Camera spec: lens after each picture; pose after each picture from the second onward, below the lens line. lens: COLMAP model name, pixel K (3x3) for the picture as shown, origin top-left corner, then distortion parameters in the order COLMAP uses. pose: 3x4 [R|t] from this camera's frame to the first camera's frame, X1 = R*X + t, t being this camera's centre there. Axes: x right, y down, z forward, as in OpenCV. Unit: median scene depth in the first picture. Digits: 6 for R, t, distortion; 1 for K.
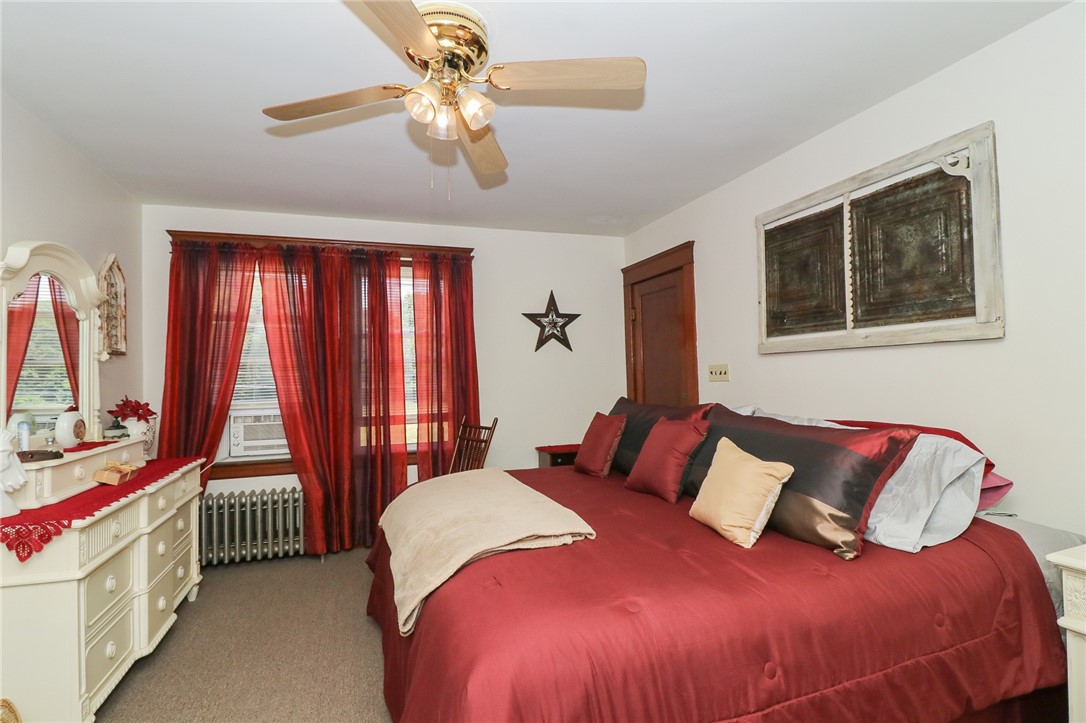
lens RADIAL K [[505.1, 0, 543.0], [0, 505.1, 361.5], [0, 0, 1]] dist [-0.001151, -0.000184]
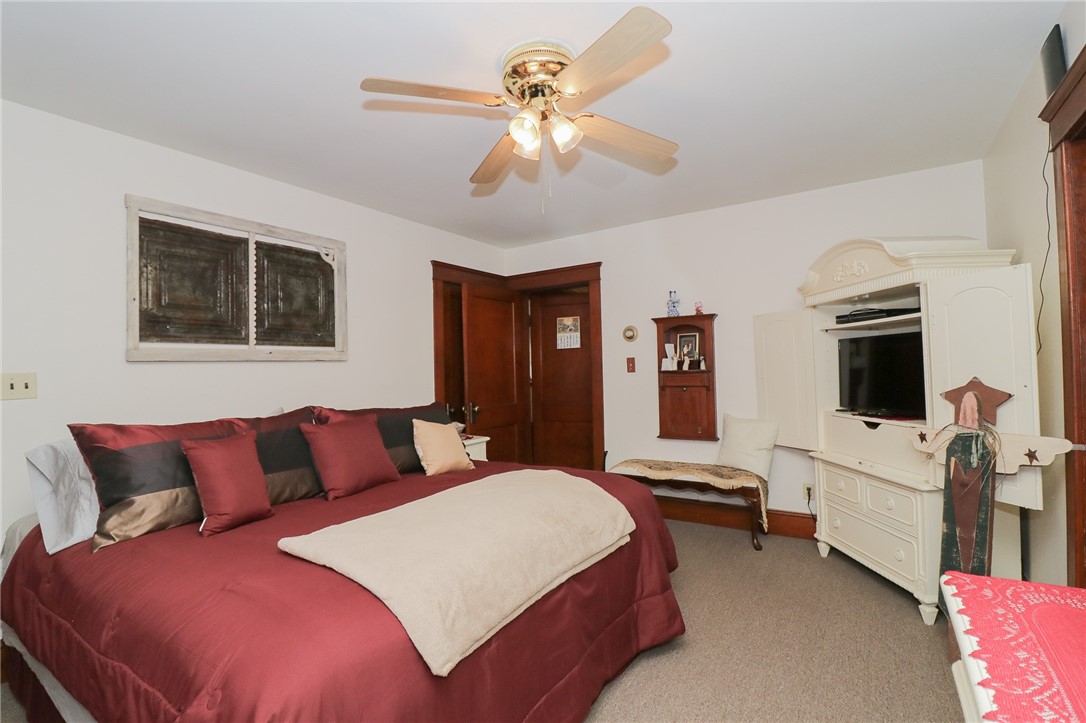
lens RADIAL K [[505.1, 0, 543.0], [0, 505.1, 361.5], [0, 0, 1]] dist [-0.001151, -0.000184]
pose [[-0.575945, 0.046349, 0.816173, -0.787537], [0.011256, 0.998746, -0.048774, 0.042534], [-0.817411, -0.018904, -0.575745, 1.141222]]
